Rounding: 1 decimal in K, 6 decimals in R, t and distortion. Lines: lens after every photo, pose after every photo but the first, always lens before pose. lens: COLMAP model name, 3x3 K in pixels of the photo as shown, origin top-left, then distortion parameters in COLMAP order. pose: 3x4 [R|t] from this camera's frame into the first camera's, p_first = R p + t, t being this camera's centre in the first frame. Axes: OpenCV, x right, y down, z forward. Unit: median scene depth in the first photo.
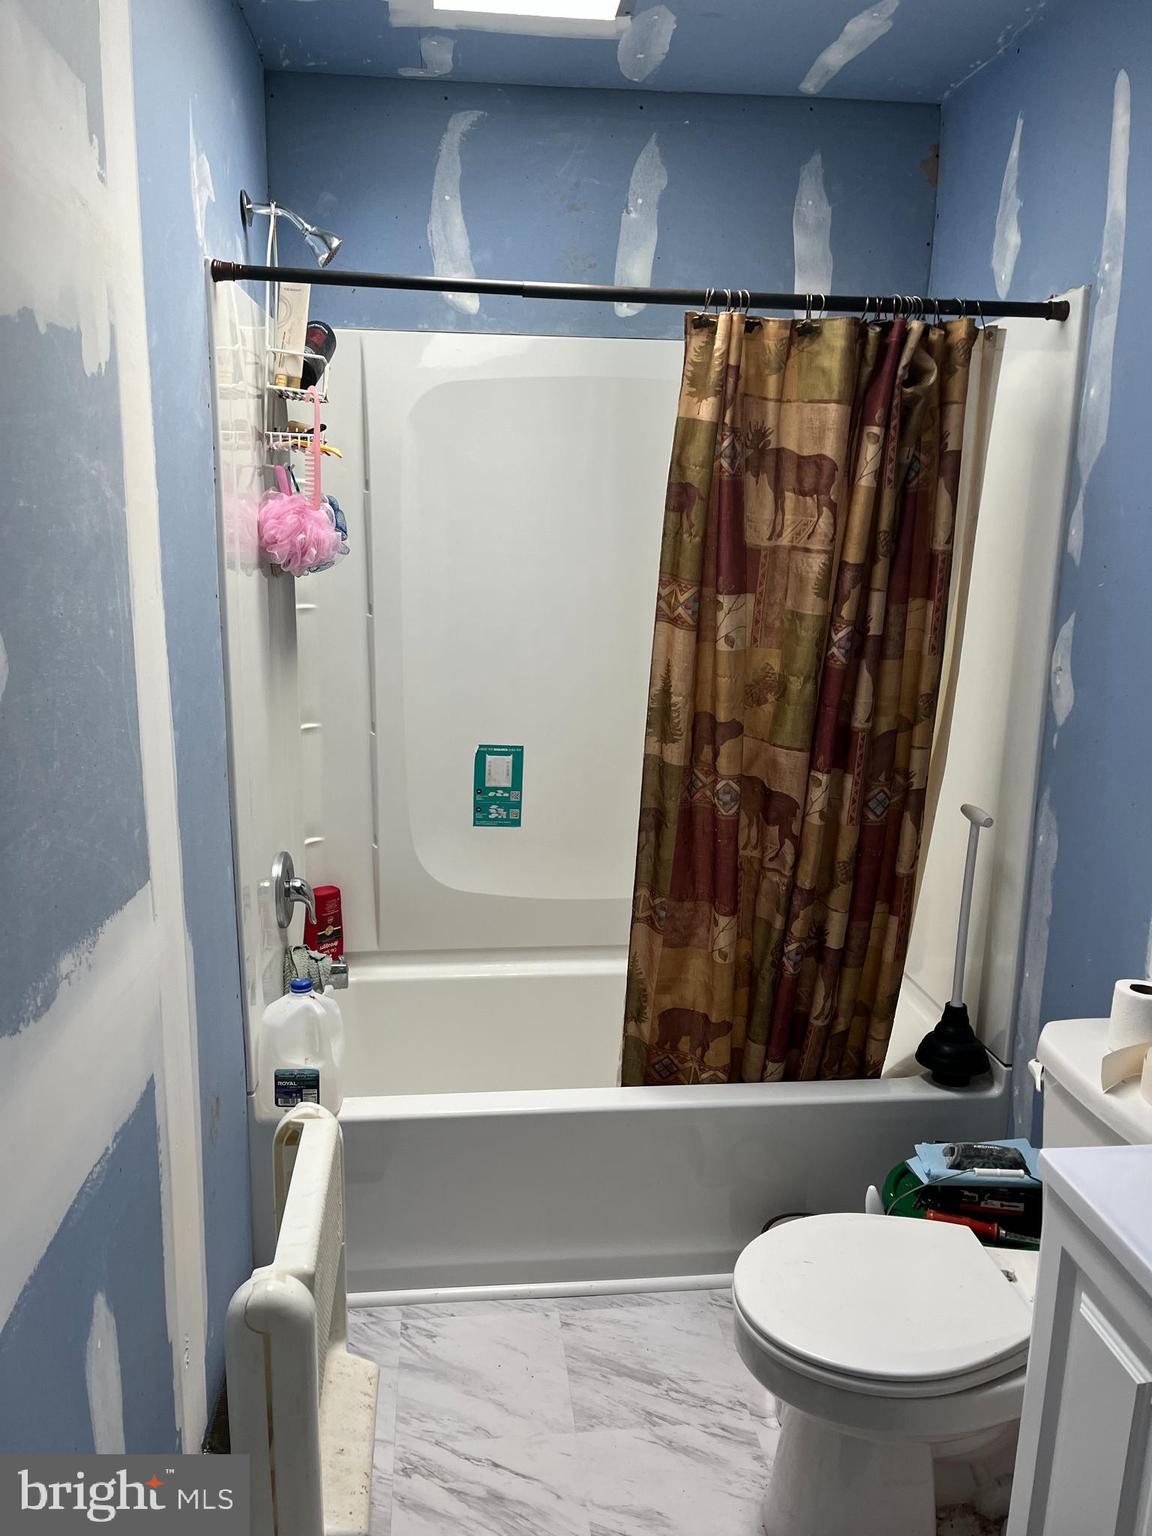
lens RADIAL K [[1156.8, 0, 567.3], [0, 1156.8, 778.1], [0, 0, 1]] dist [0.052627, -0.077927]
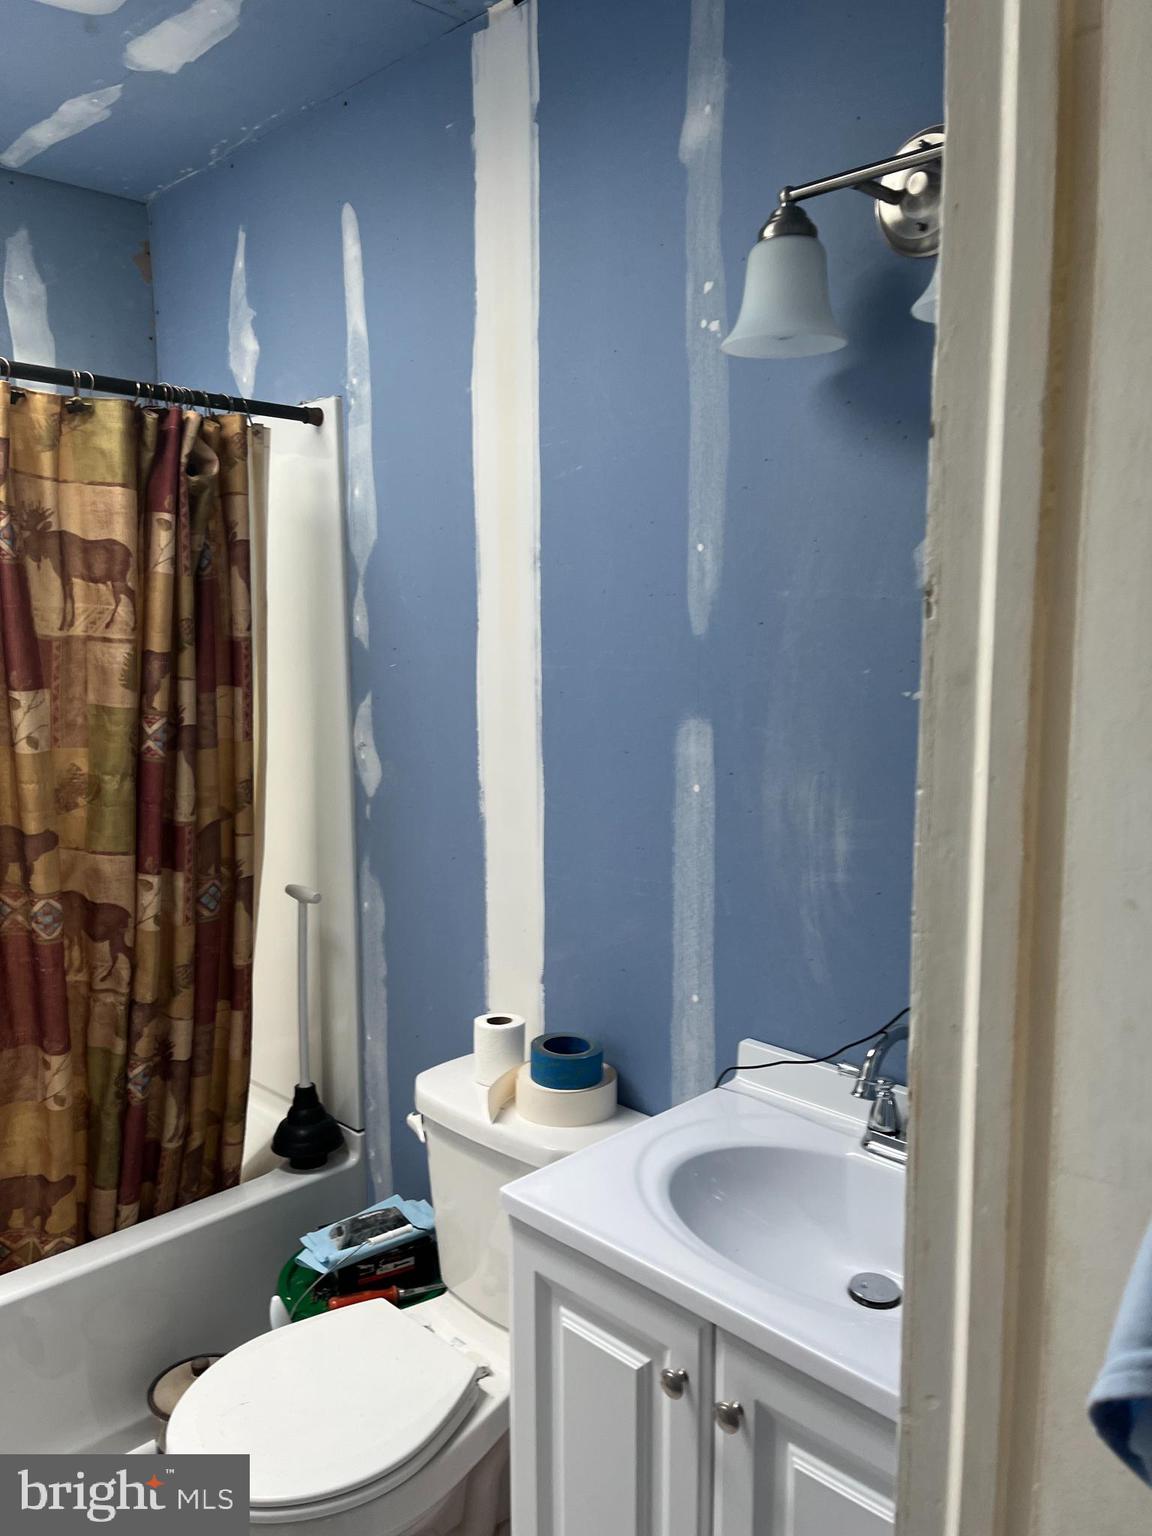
lens RADIAL K [[1156.8, 0, 572.3], [0, 1156.8, 775.3], [0, 0, 1]] dist [0.052627, -0.077927]
pose [[0.770855, -0.097799, 0.629459, -0.101155], [0.148262, 0.988552, -0.027976, -0.007388], [-0.619517, 0.114891, 0.776530, 0.056150]]
